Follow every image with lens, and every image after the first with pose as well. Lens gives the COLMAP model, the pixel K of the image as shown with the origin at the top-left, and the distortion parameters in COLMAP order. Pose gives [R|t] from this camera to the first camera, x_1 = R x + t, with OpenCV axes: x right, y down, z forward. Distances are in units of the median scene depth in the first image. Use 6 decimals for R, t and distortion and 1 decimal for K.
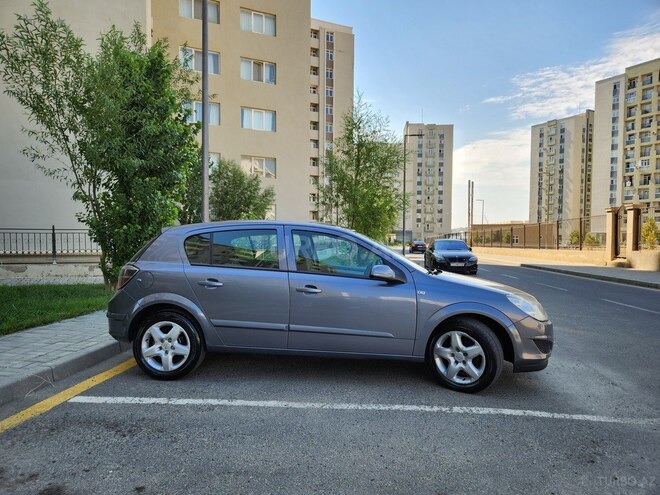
lens RADIAL K [[438.5, 0, 331.7], [0, 438.5, 249.4], [0, 0, 1]] dist [0.062426, -0.045652]
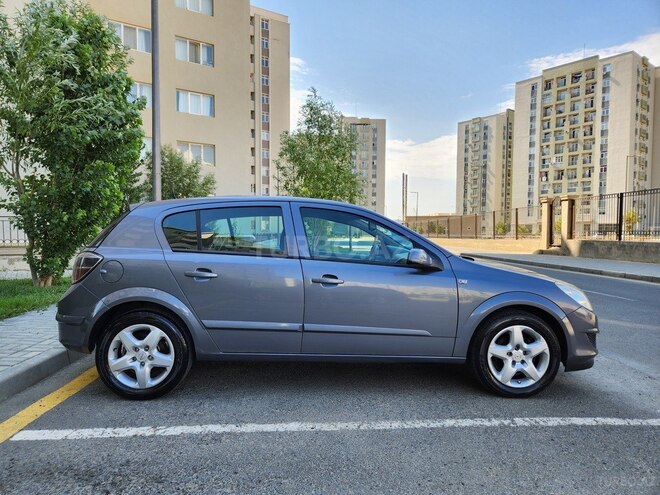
lens RADIAL K [[438.5, 0, 324.0], [0, 438.5, 246.9], [0, 0, 1]] dist [0.062426, -0.045652]
pose [[0.991914, -0.007421, 0.126691, -0.065927], [0.005755, 0.999892, 0.013511, 0.008173], [-0.126778, -0.012673, 0.991850, 0.082516]]
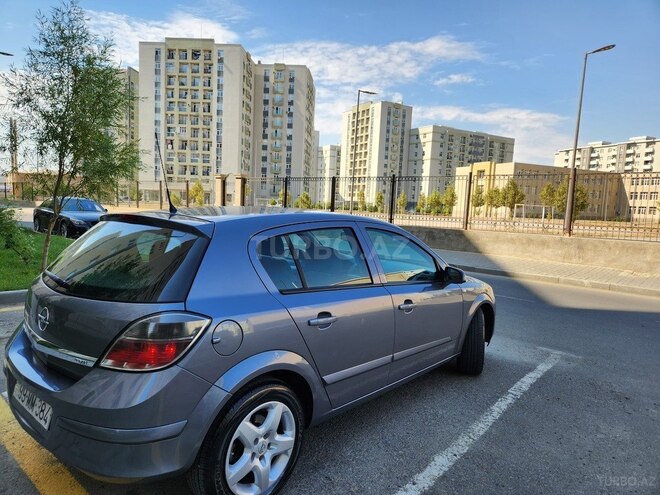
lens RADIAL K [[438.5, 0, 325.2], [0, 438.5, 251.2], [0, 0, 1]] dist [0.062426, -0.045652]
pose [[0.601351, -0.061767, 0.796594, -0.317754], [-0.023780, 0.995182, 0.095117, -0.032277], [-0.798631, -0.076141, 0.596984, 0.268367]]
